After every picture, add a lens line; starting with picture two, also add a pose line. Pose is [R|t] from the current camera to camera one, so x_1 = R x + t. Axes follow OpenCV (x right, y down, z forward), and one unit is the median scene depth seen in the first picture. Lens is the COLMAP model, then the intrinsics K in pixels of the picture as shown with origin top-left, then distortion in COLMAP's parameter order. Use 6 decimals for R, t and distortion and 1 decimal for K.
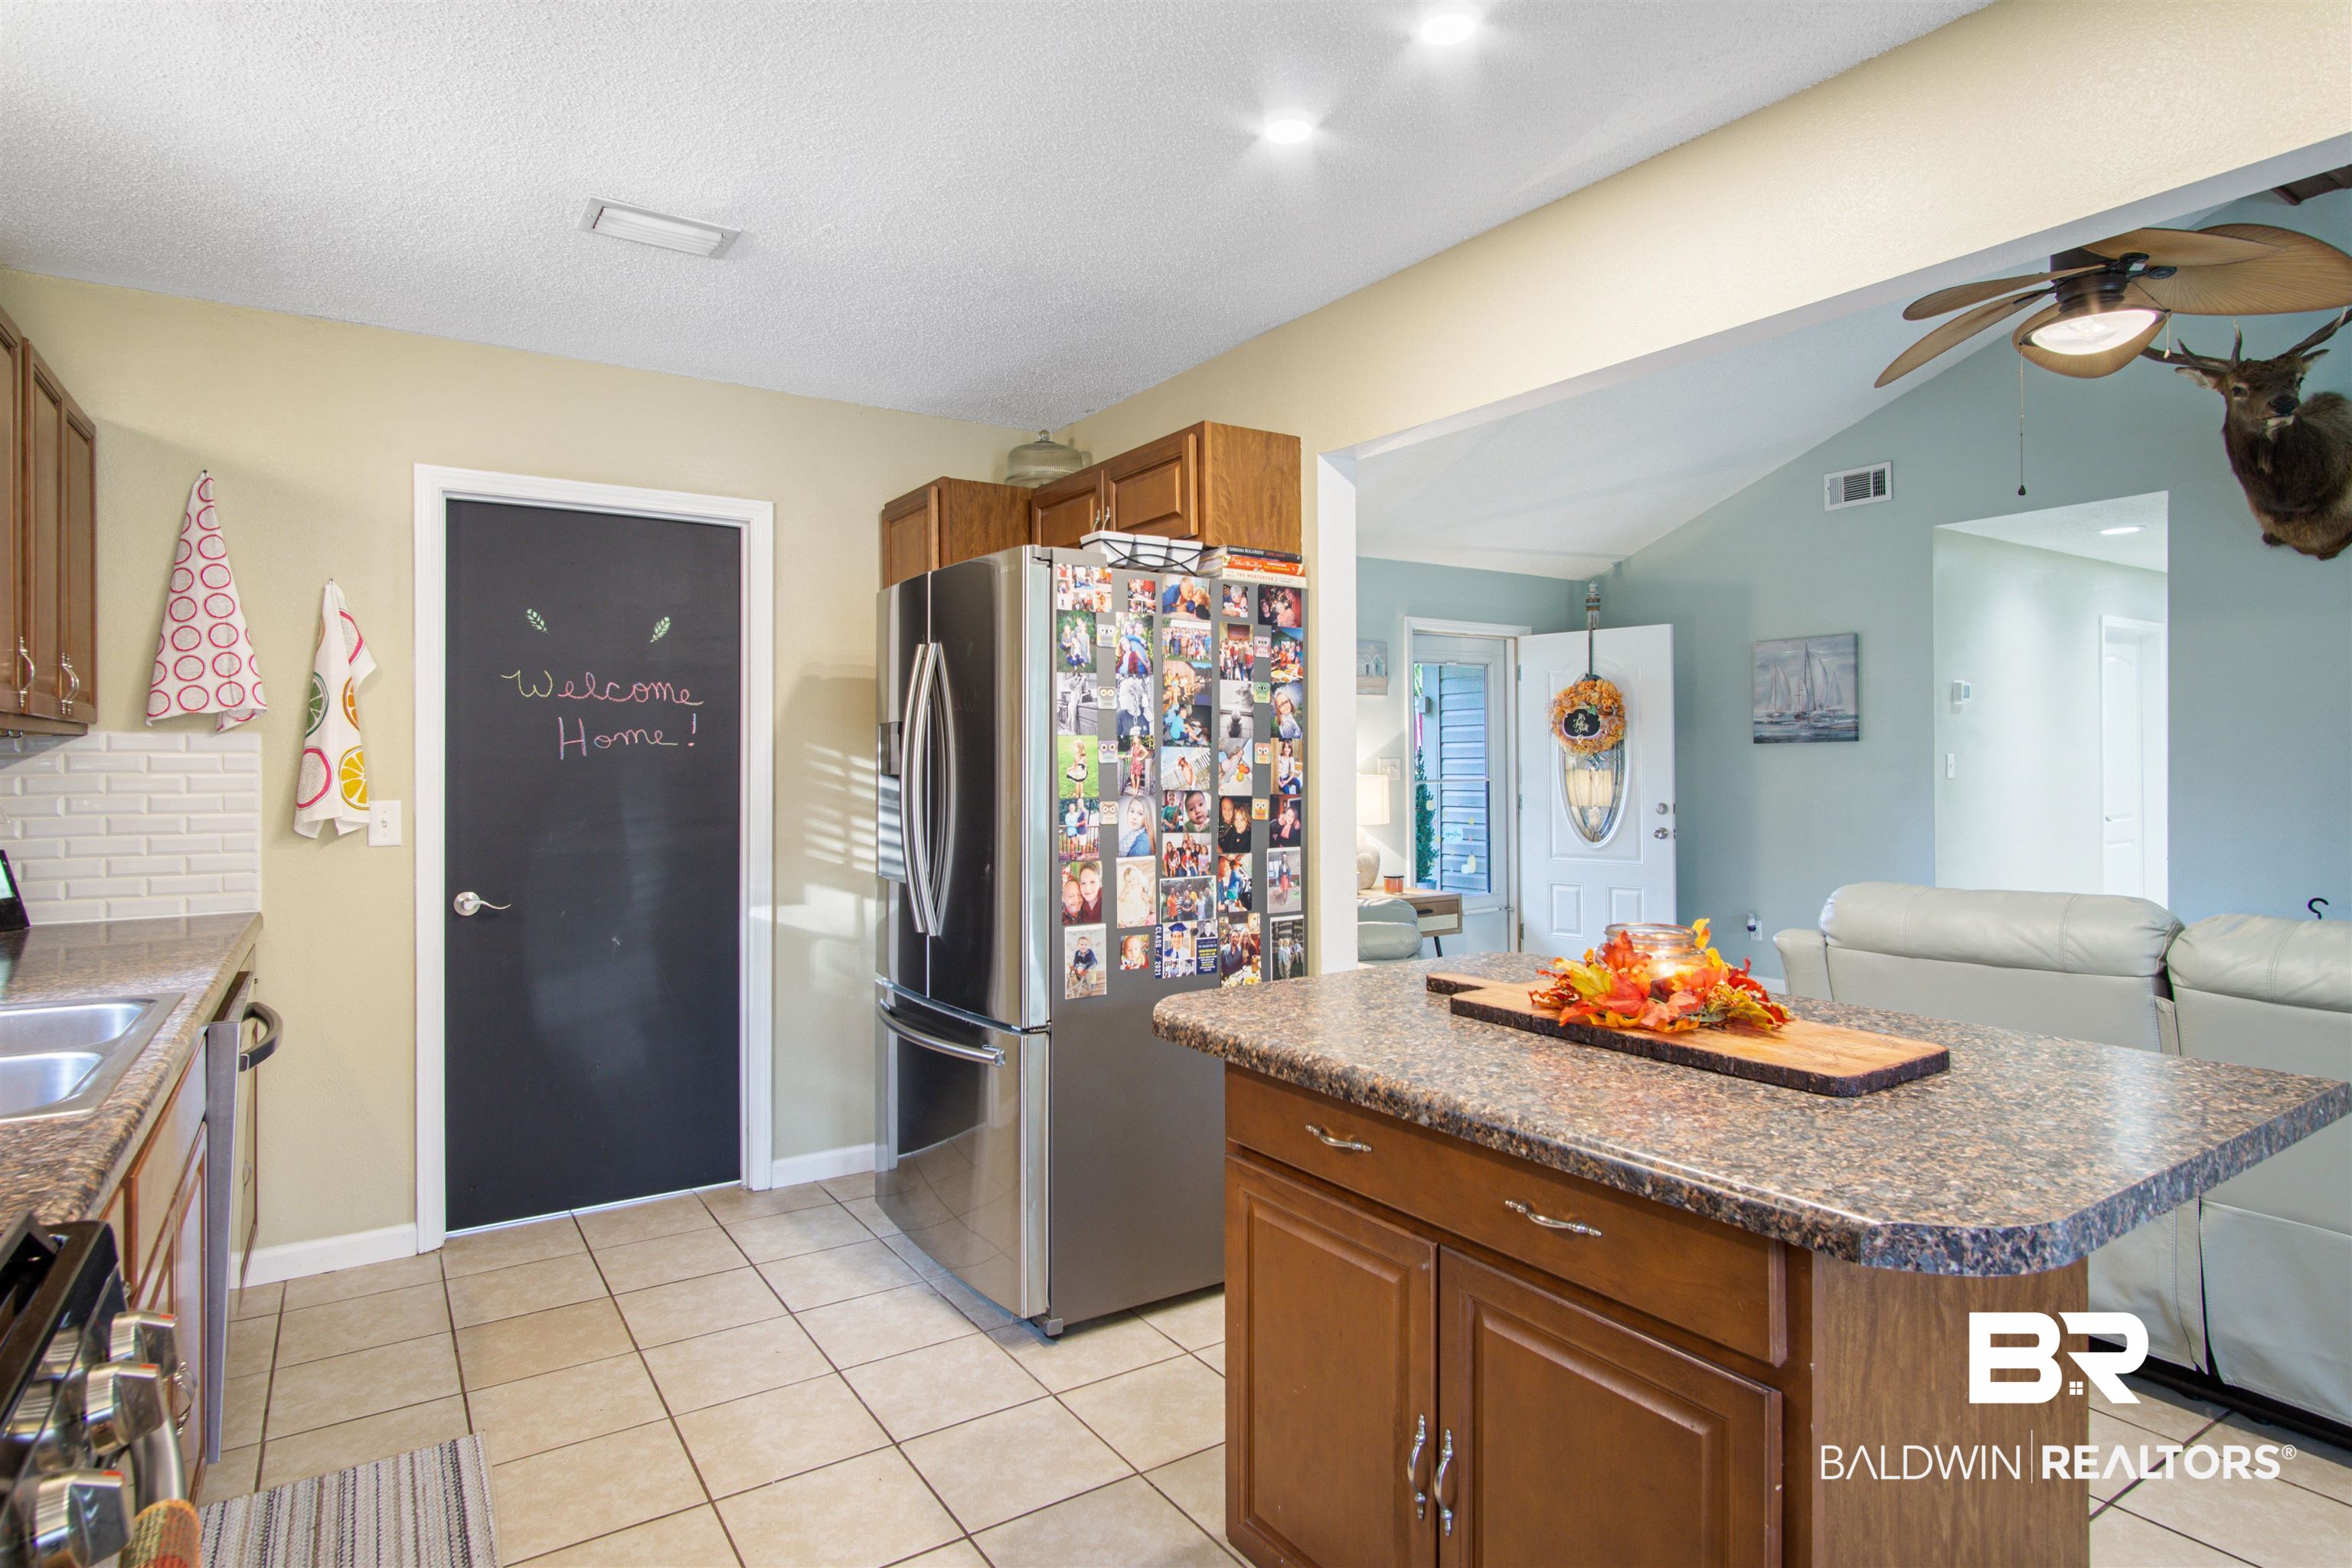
lens RADIAL K [[1281.6, 0, 1114.5], [0, 1281.6, 772.0], [0, 0, 1]] dist [-0.011529, 0.006973]
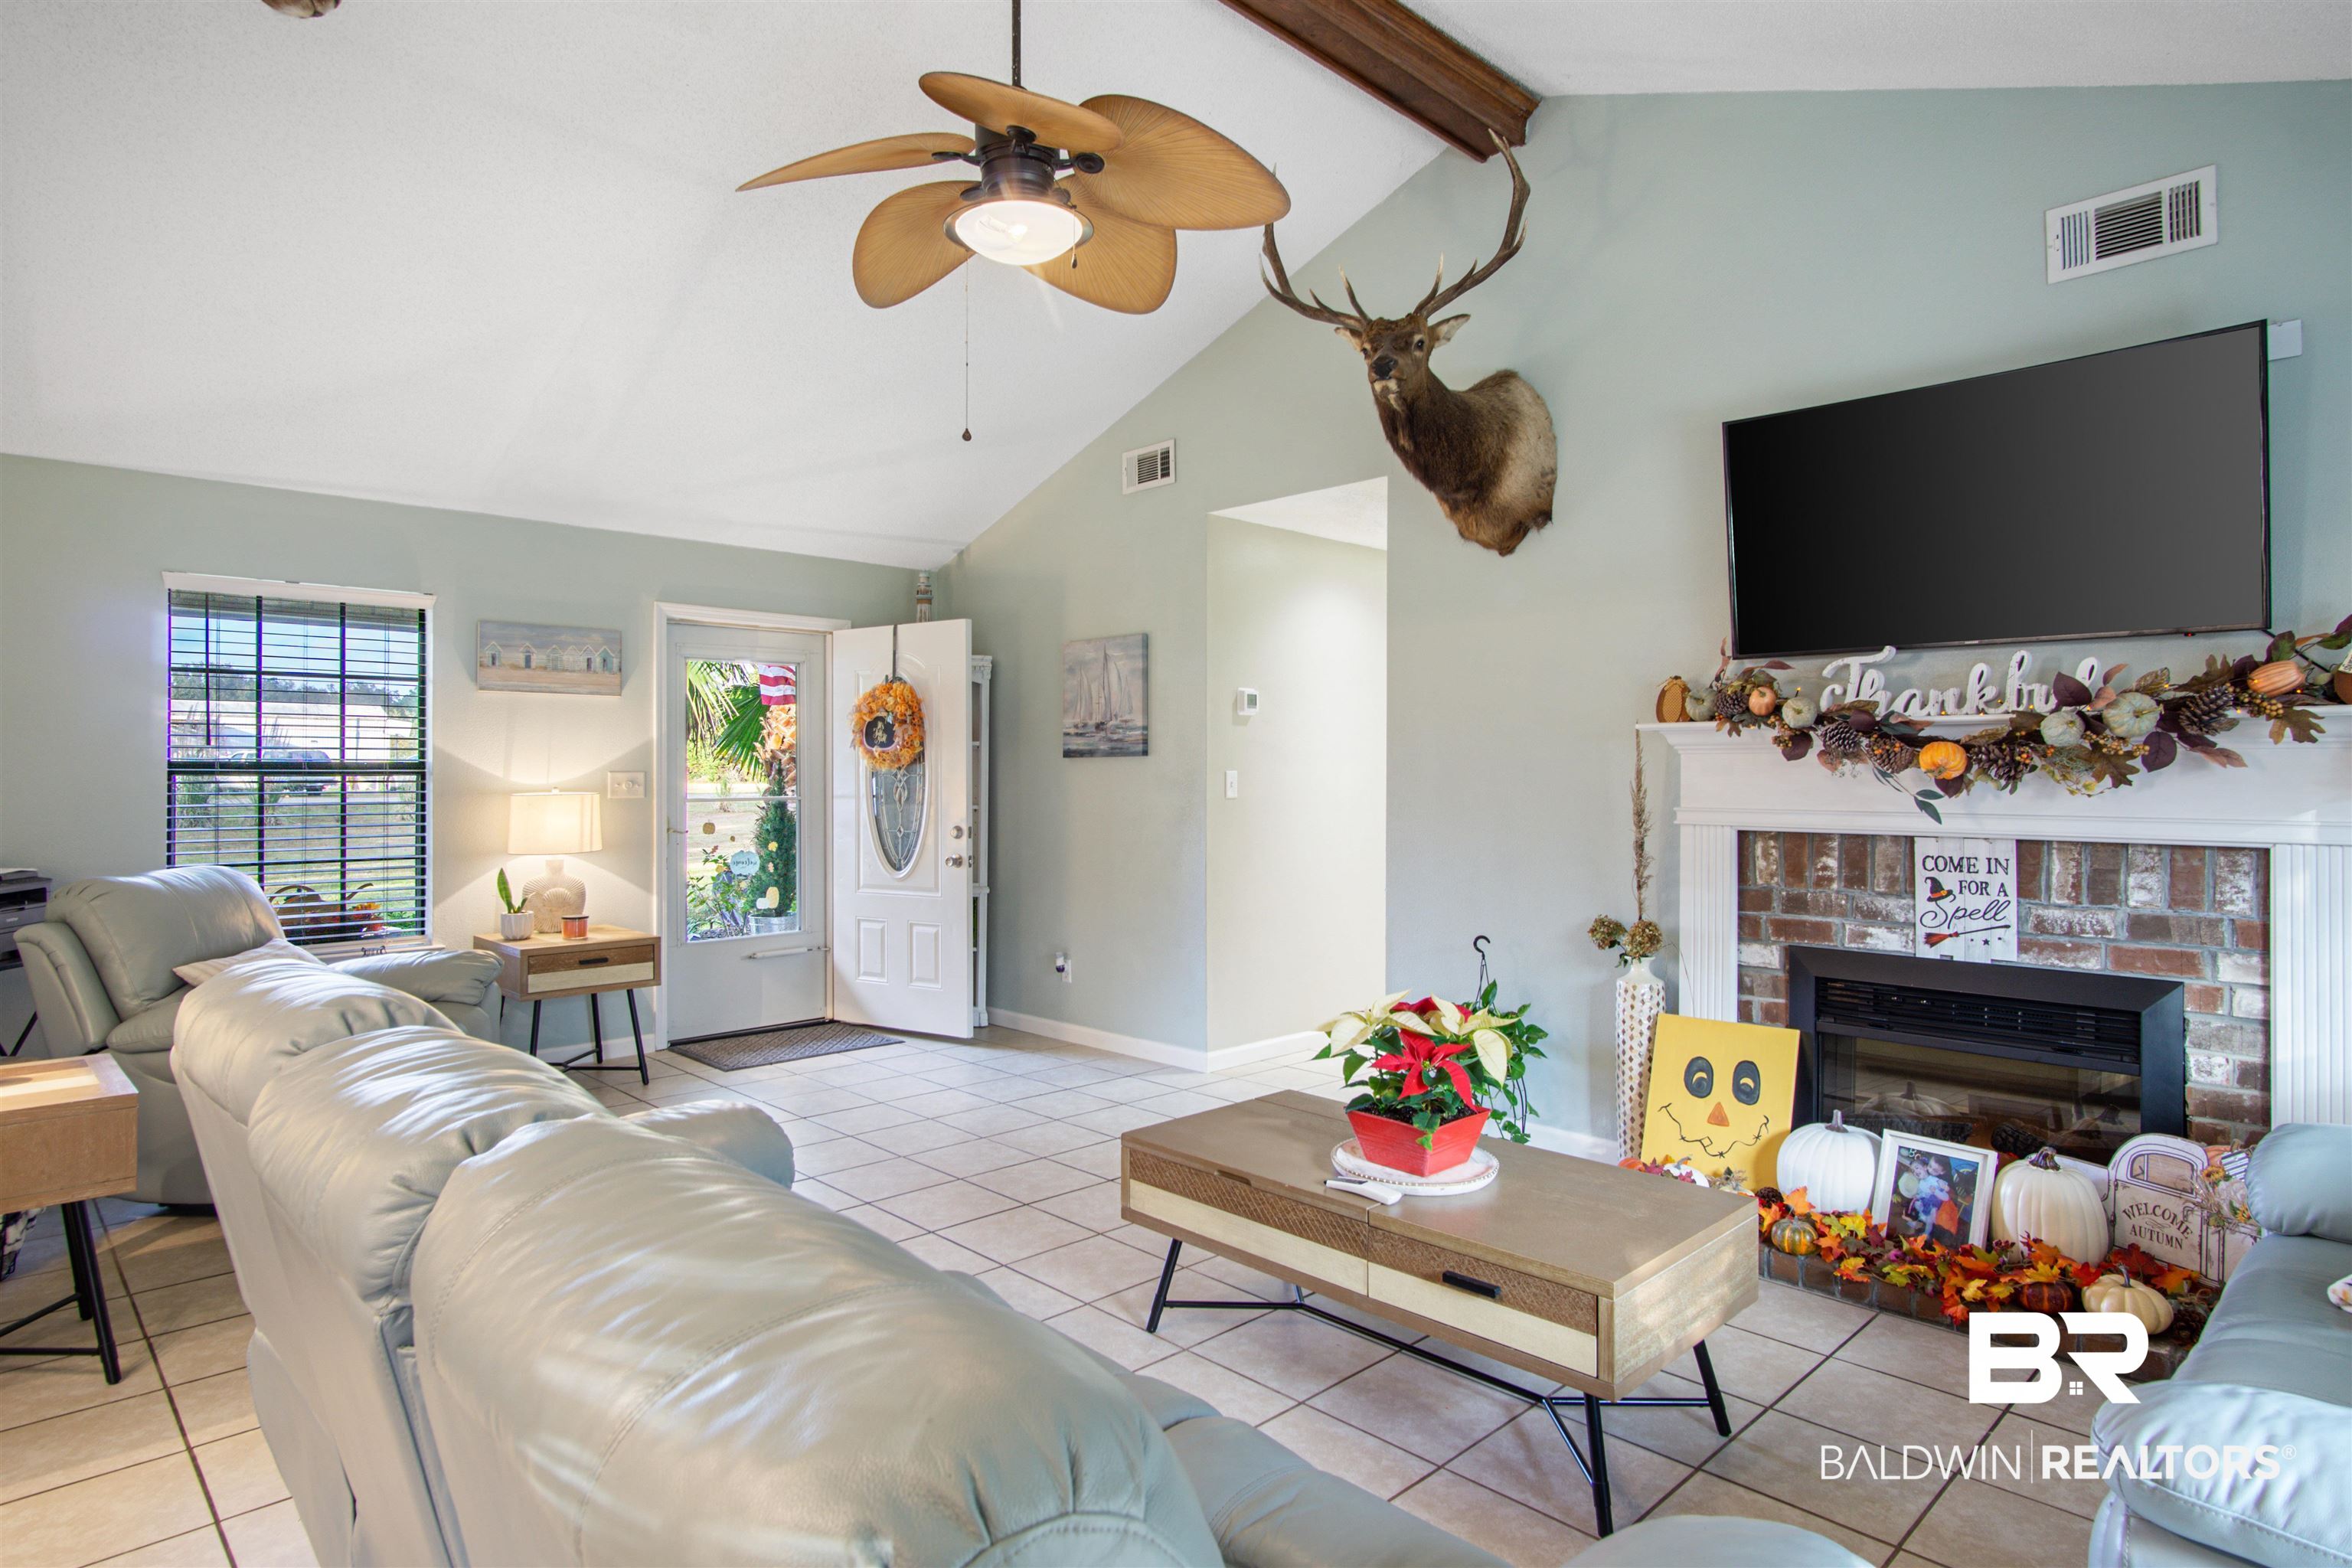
lens RADIAL K [[1281.6, 0, 1168.2], [0, 1281.6, 768.8], [0, 0, 1]] dist [-0.011529, 0.006973]
pose [[0.980680, 0.005361, 0.195547, 0.858594], [-0.003066, 0.999923, -0.012039, -0.009158], [-0.195596, 0.011207, 0.980621, 0.265237]]
